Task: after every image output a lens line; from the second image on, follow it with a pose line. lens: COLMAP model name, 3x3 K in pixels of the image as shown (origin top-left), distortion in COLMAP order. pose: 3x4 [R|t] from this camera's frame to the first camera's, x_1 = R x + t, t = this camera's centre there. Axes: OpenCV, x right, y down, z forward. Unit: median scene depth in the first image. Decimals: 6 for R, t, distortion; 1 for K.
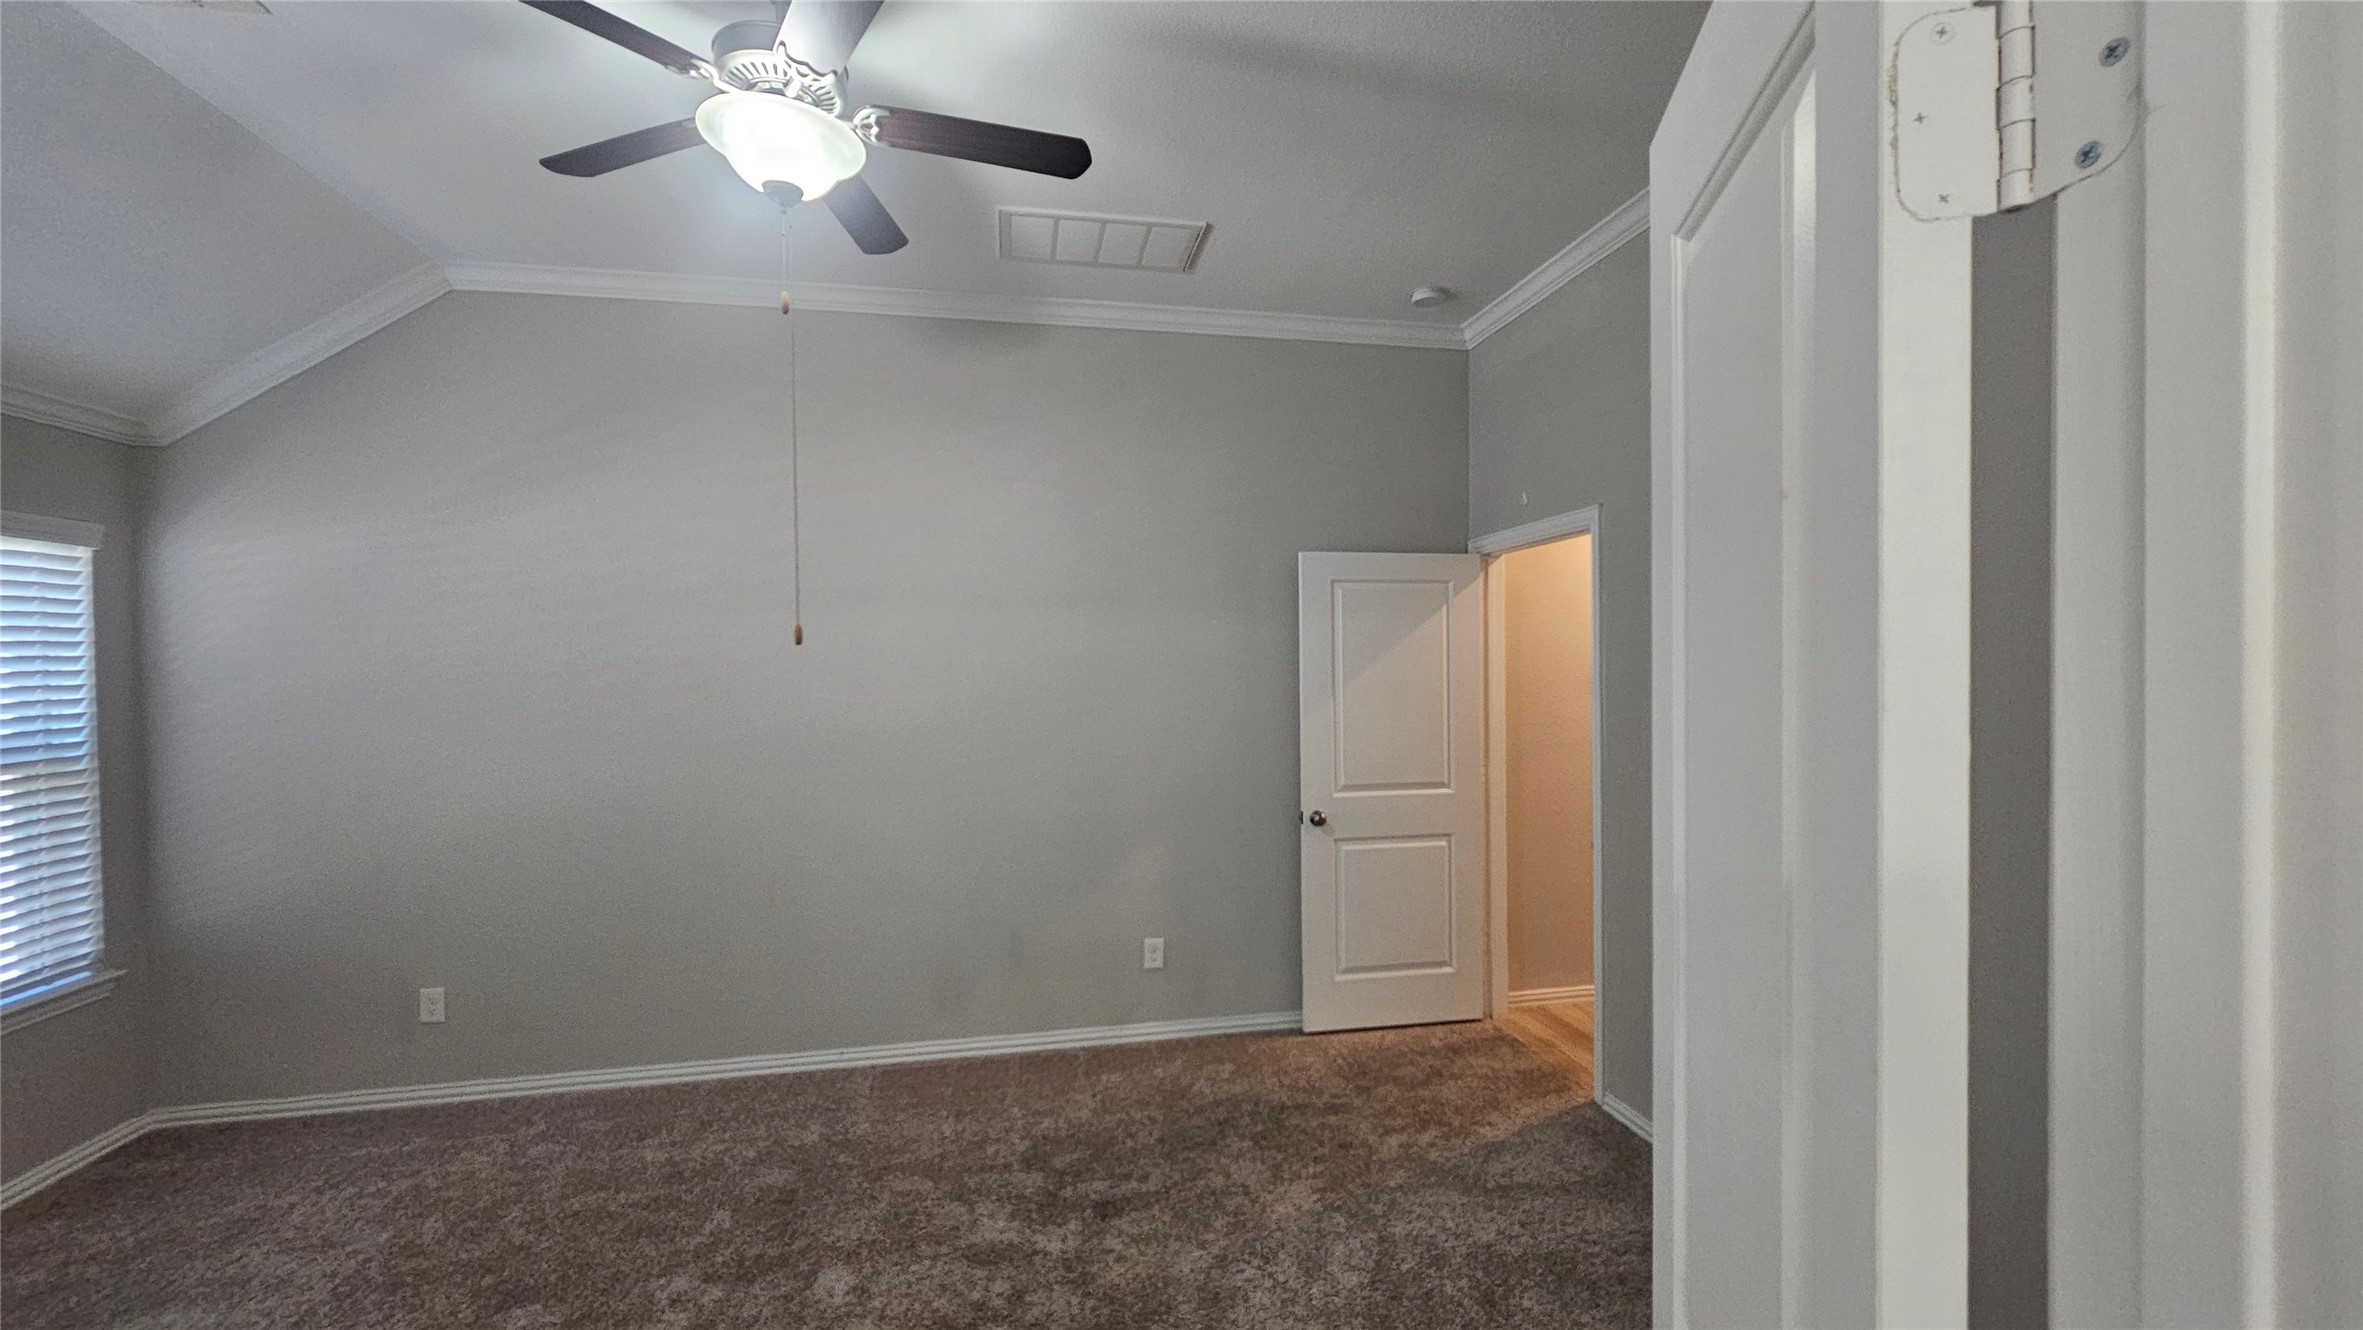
lens RADIAL K [[960.0, 0, 1205.4], [0, 960.0, 684.8], [0, 0, 1]] dist [-0.001439, 0.000640]
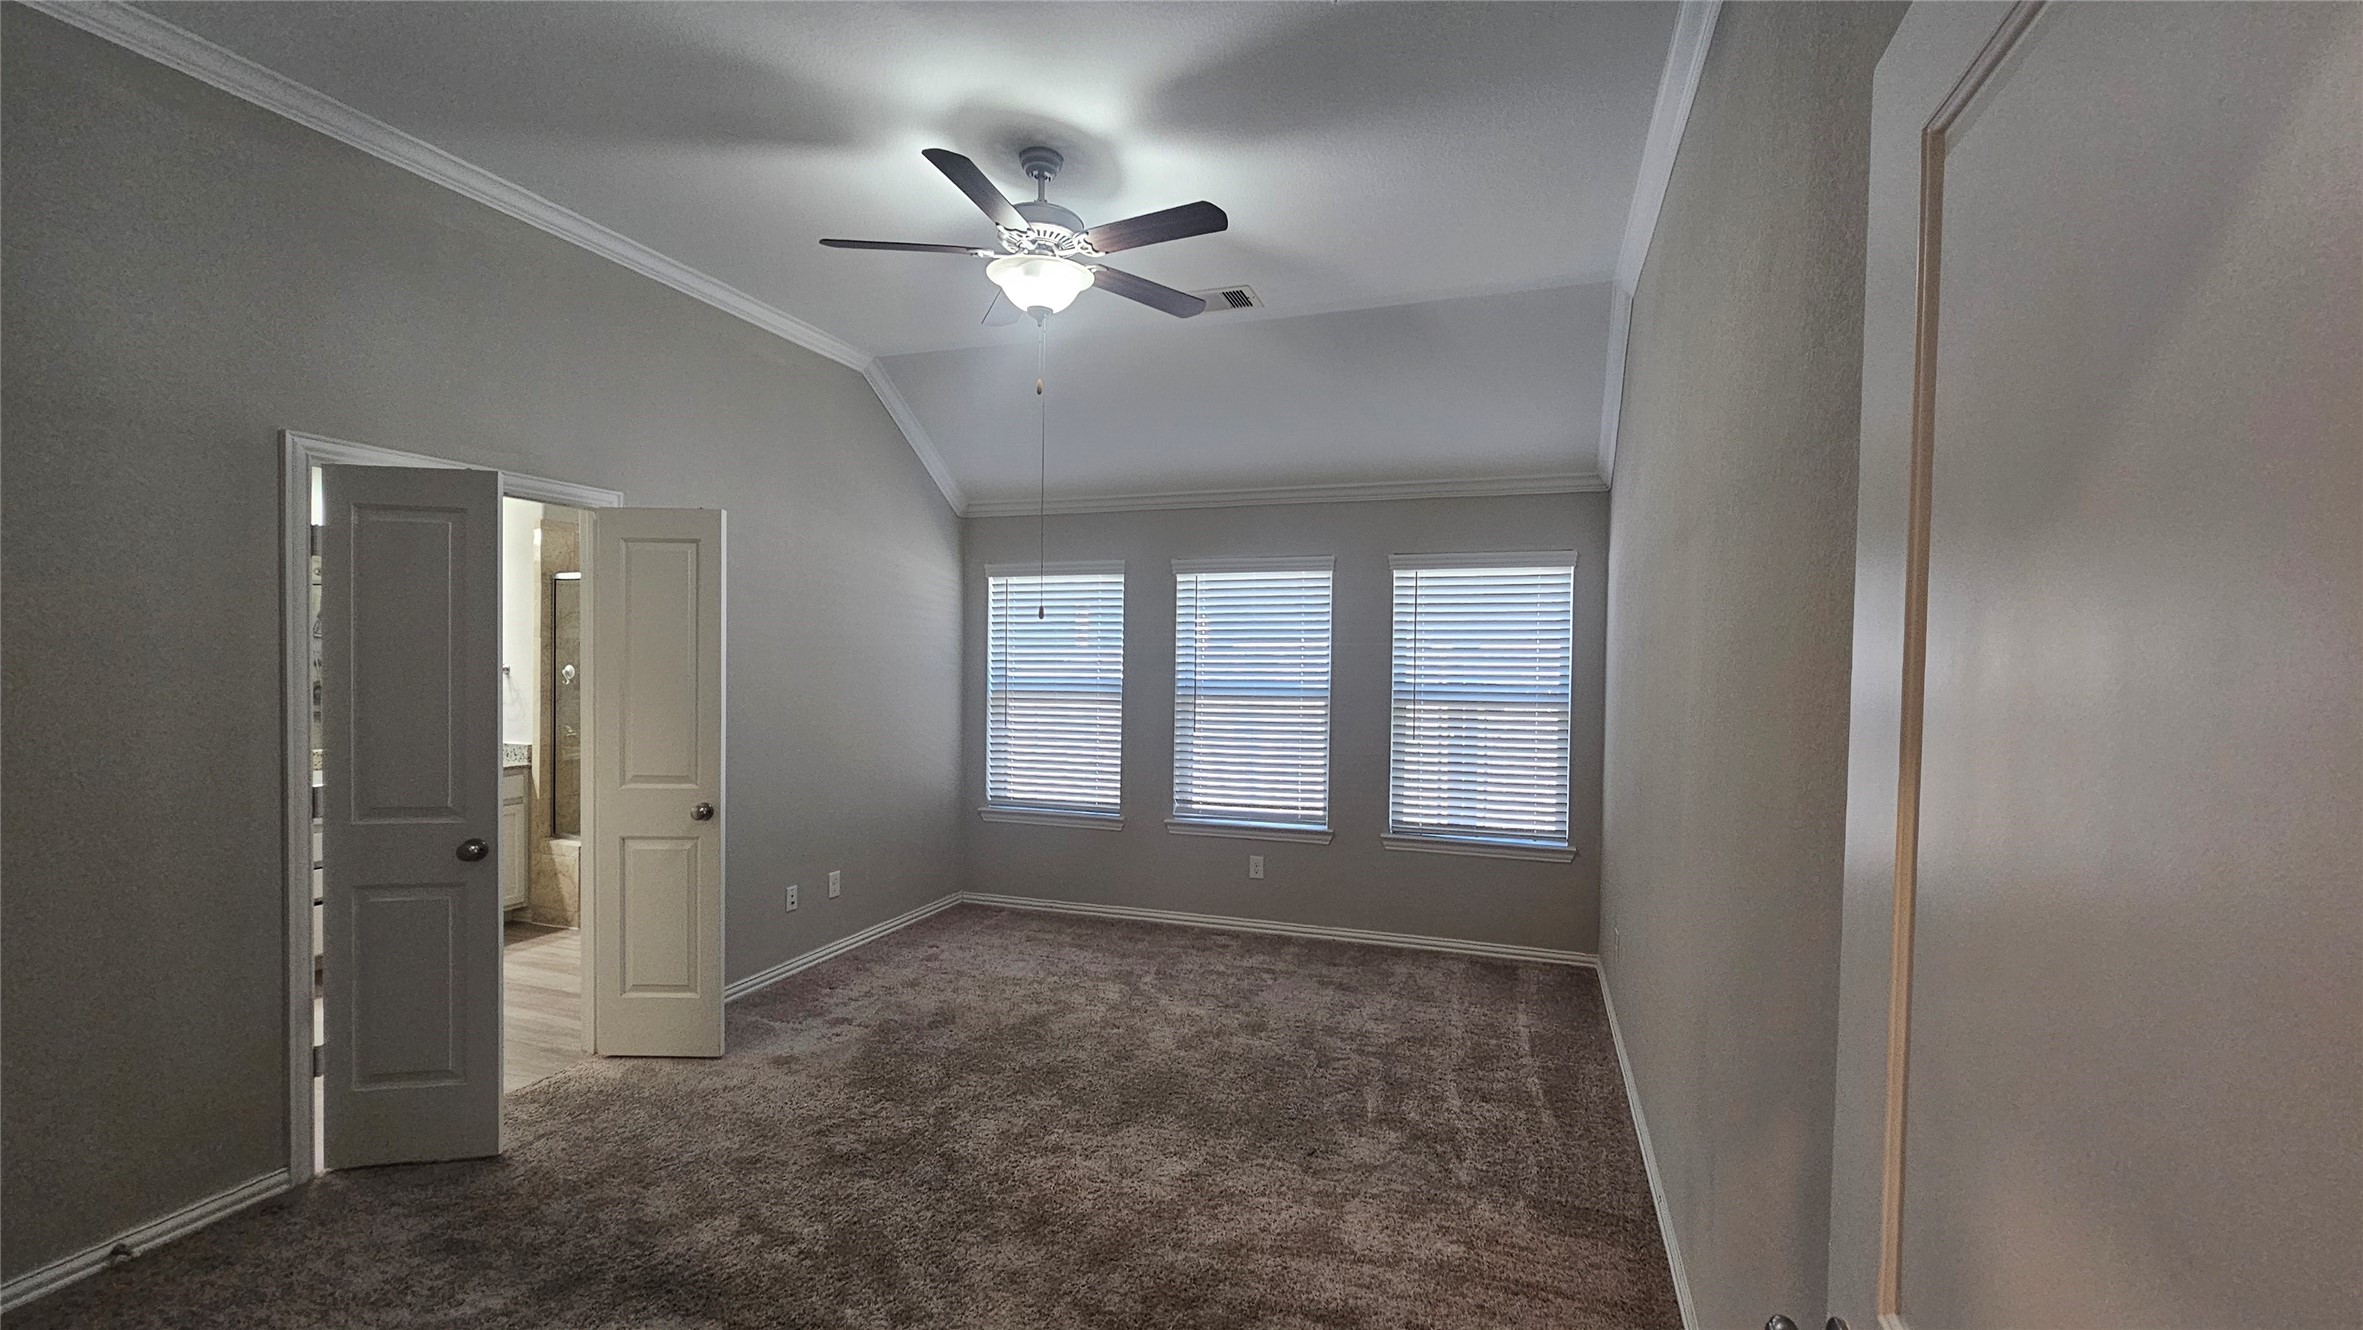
lens RADIAL K [[960.0, 0, 1204.0], [0, 960.0, 676.3], [0, 0, 1]] dist [-0.001439, 0.000640]
pose [[-0.492263, 0.020528, -0.870204, 0.388771], [-0.028650, 0.998798, 0.039769, -0.010862], [0.869975, 0.044508, -0.491083, 1.052096]]
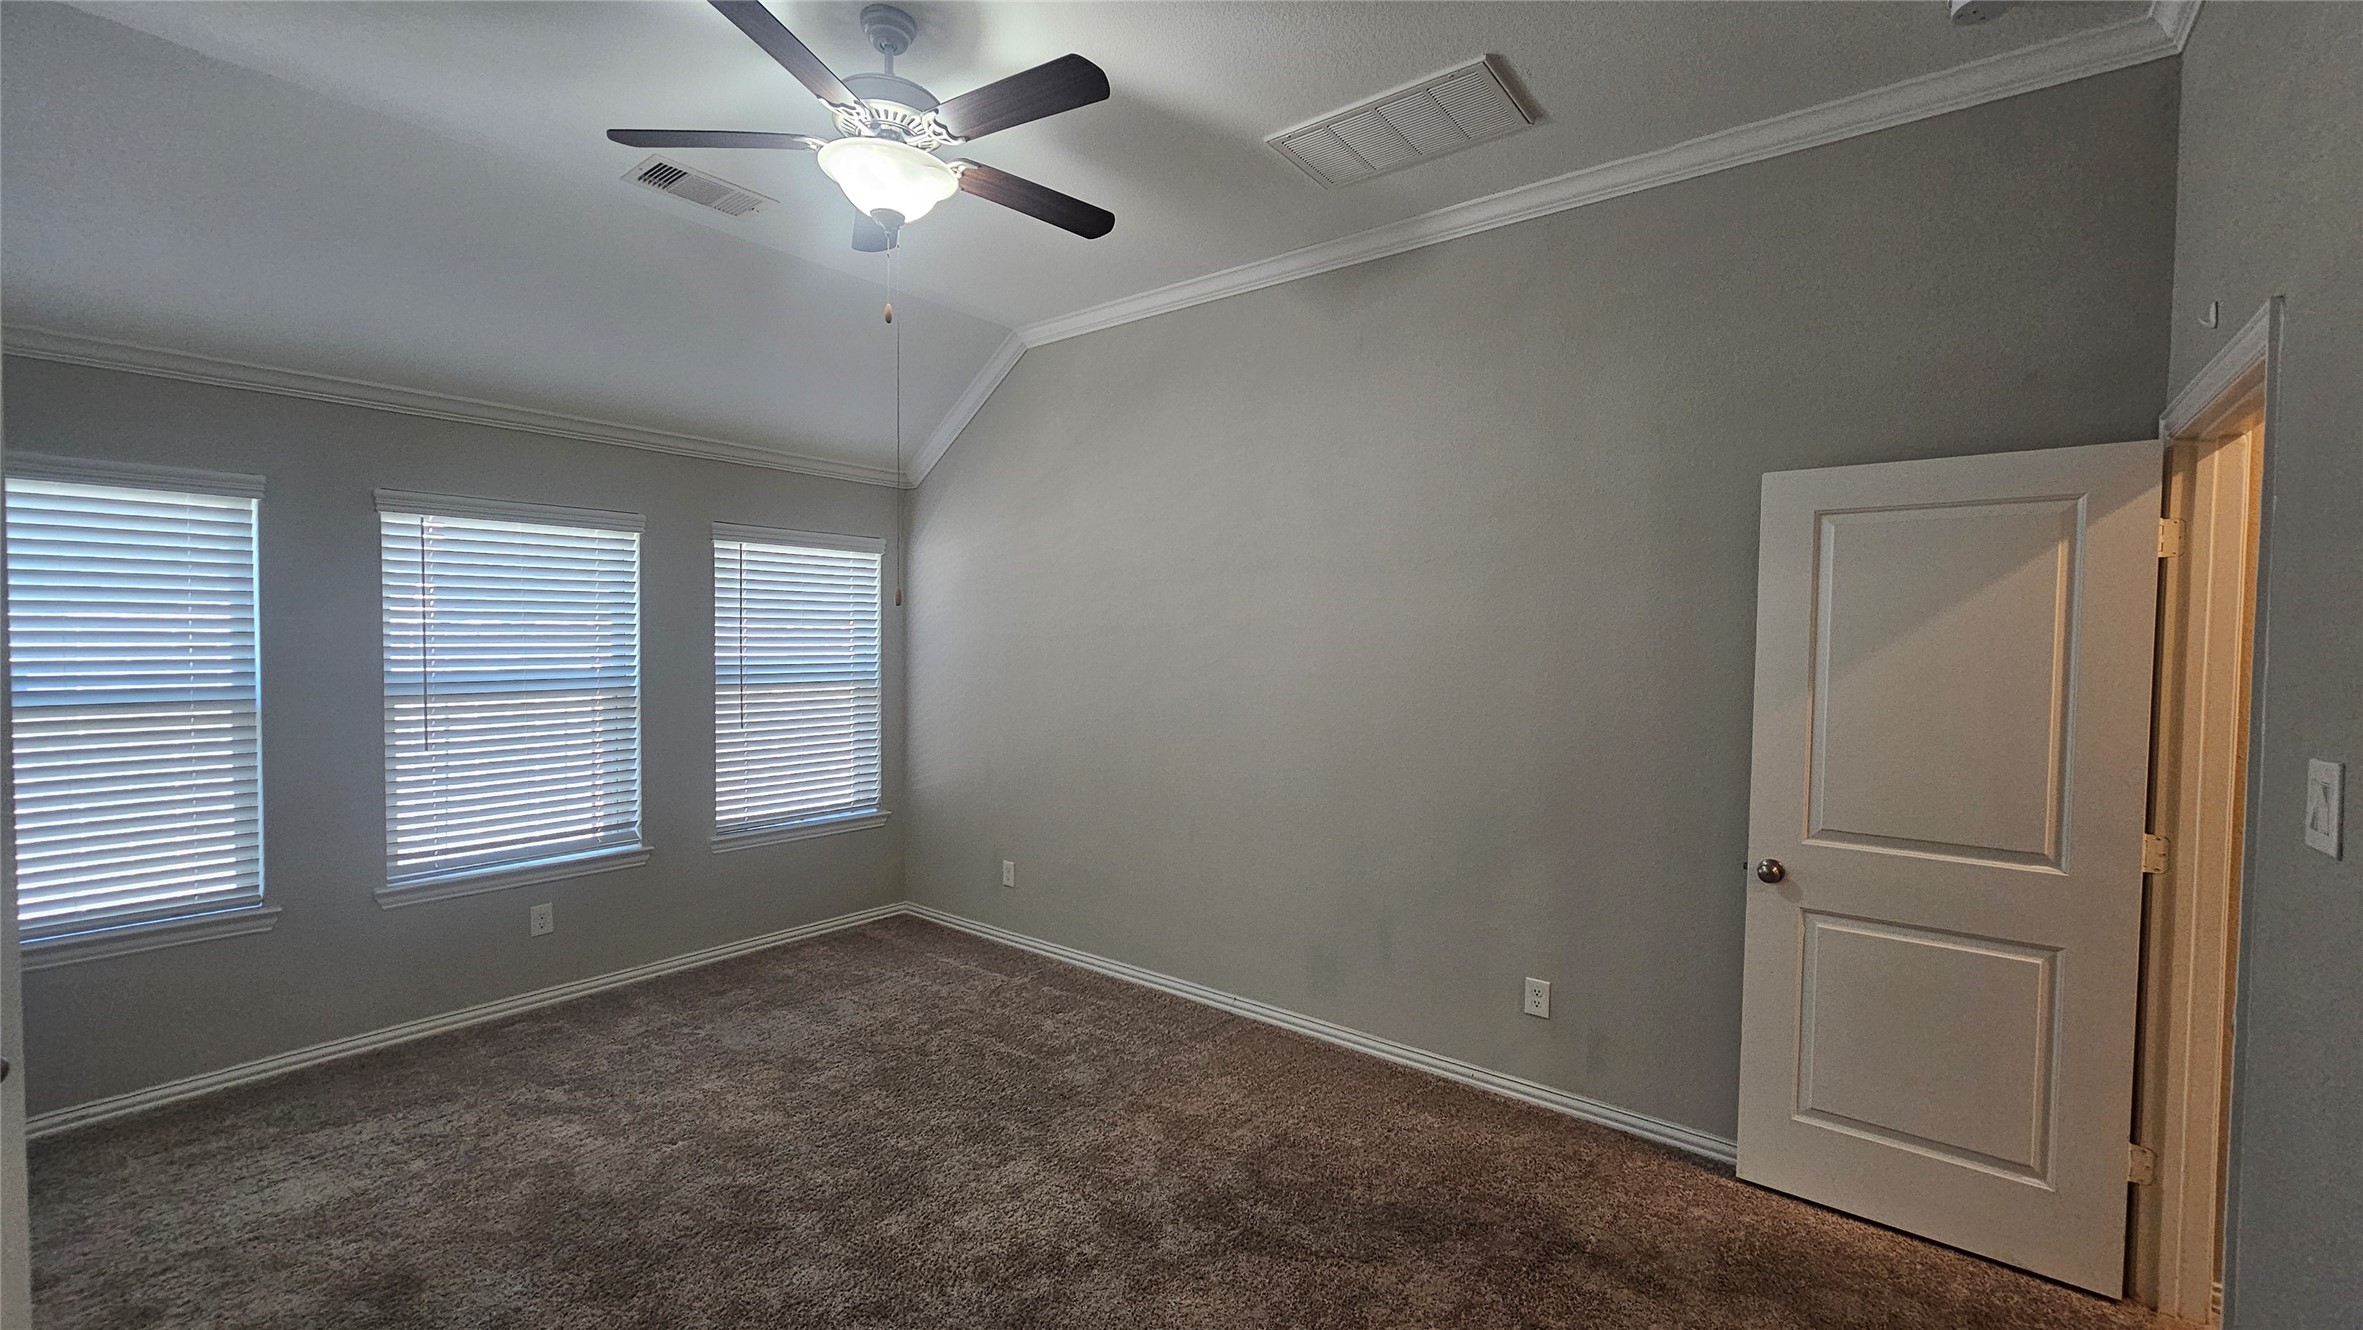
lens RADIAL K [[960.0, 0, 1197.5], [0, 960.0, 684.3], [0, 0, 1]] dist [-0.001439, 0.000640]
pose [[0.653662, 0.054058, -0.754853, 0.382783], [-0.035994, 0.998537, 0.040341, -0.004111], [0.755930, 0.000801, 0.654652, 0.279594]]
